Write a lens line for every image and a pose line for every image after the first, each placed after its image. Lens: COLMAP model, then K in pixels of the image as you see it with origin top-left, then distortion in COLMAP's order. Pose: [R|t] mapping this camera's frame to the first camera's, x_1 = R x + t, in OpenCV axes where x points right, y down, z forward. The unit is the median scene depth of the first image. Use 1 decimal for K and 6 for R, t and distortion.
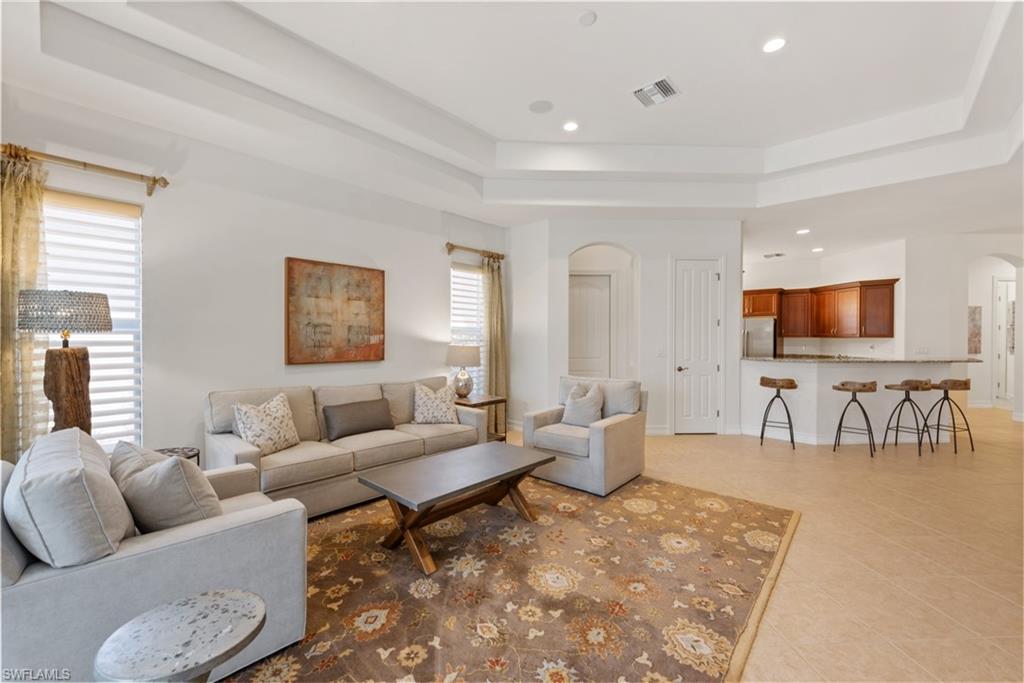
lens RADIAL K [[410.6, 0, 514.0], [0, 410.6, 335.2], [0, 0, 1]] dist [0.032890, -0.015526]
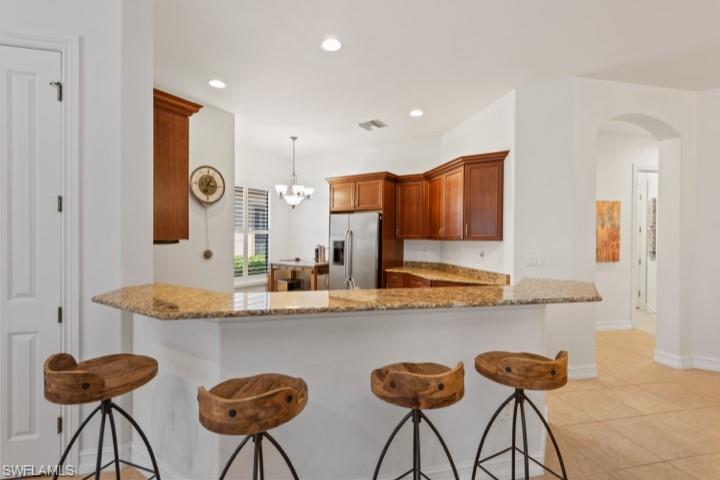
lens RADIAL K [[334.5, 0, 361.5], [0, 334.5, 236.7], [0, 0, 1]] dist [-0.001139, -0.000044]
pose [[0.986510, 0.005036, 0.163622, 0.529266], [-0.004821, 0.999987, -0.001707, 0.001101], [-0.163628, 0.000895, 0.986522, 0.452479]]
